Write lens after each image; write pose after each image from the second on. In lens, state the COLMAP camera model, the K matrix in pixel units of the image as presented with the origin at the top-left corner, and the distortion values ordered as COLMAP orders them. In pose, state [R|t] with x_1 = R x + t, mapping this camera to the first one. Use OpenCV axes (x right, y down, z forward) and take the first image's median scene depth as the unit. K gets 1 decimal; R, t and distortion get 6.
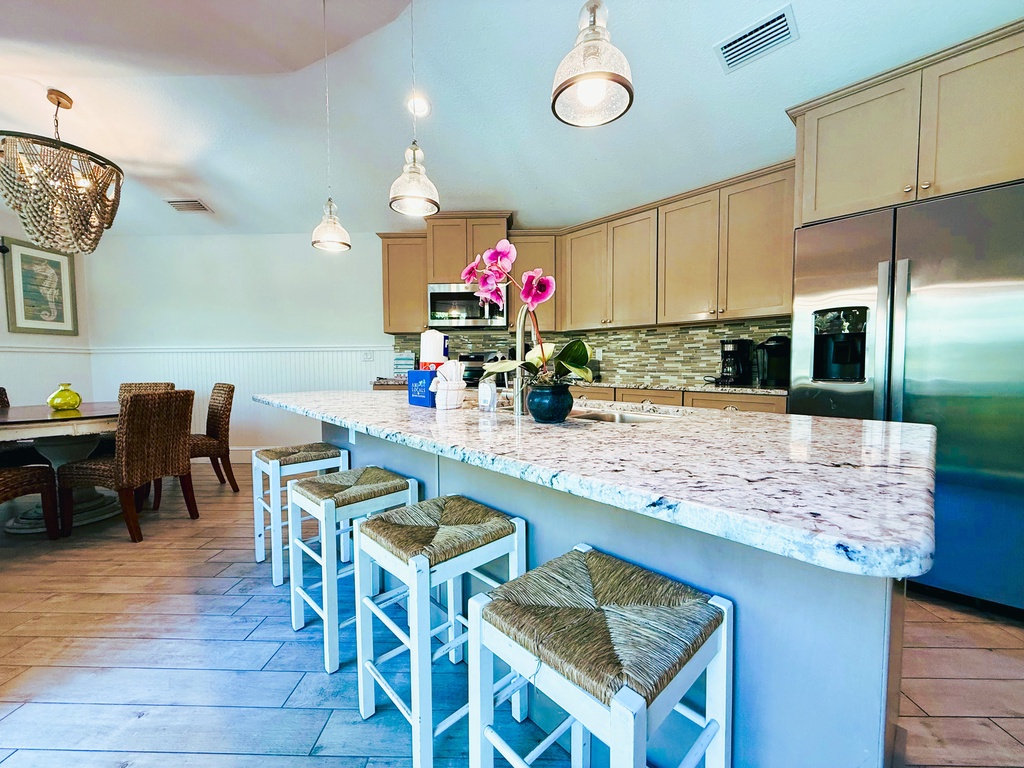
lens RADIAL K [[406.1, 0, 508.6], [0, 406.1, 385.7], [0, 0, 1]] dist [0.000848, -0.000369]
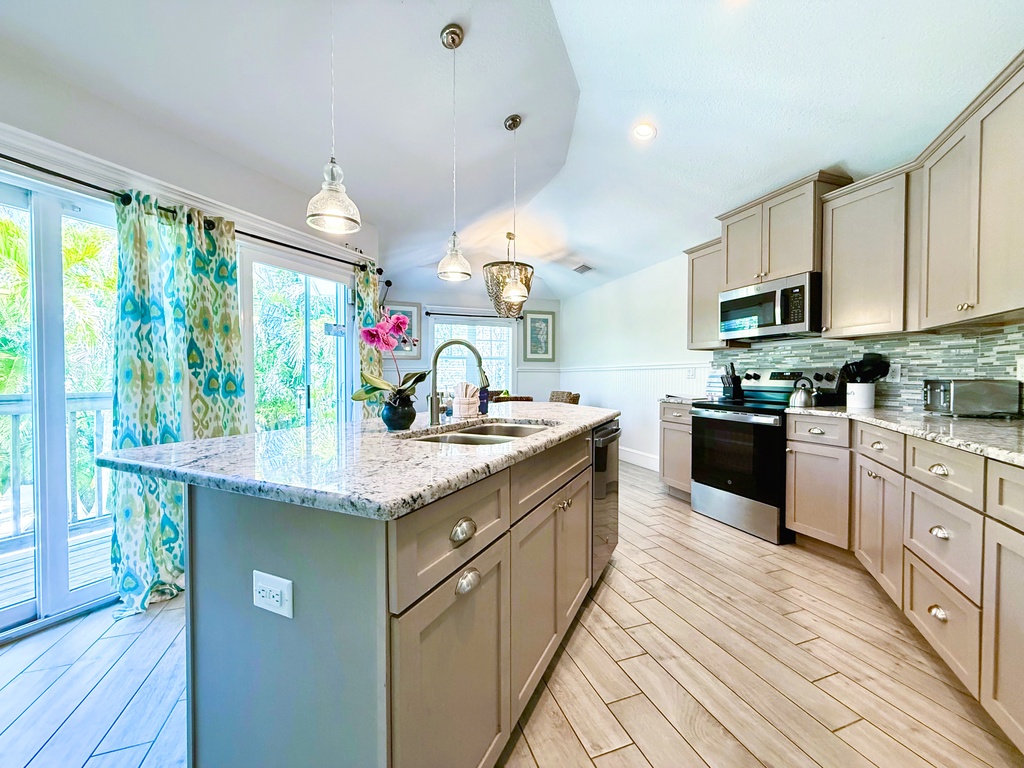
lens RADIAL K [[406.1, 0, 508.6], [0, 406.1, 380.8], [0, 0, 1]] dist [0.000848, -0.000369]
pose [[0.369731, 0.014884, -0.929020, 0.454356], [-0.059483, 0.998200, -0.007681, -0.023735], [0.927233, 0.058101, 0.369950, 0.250645]]
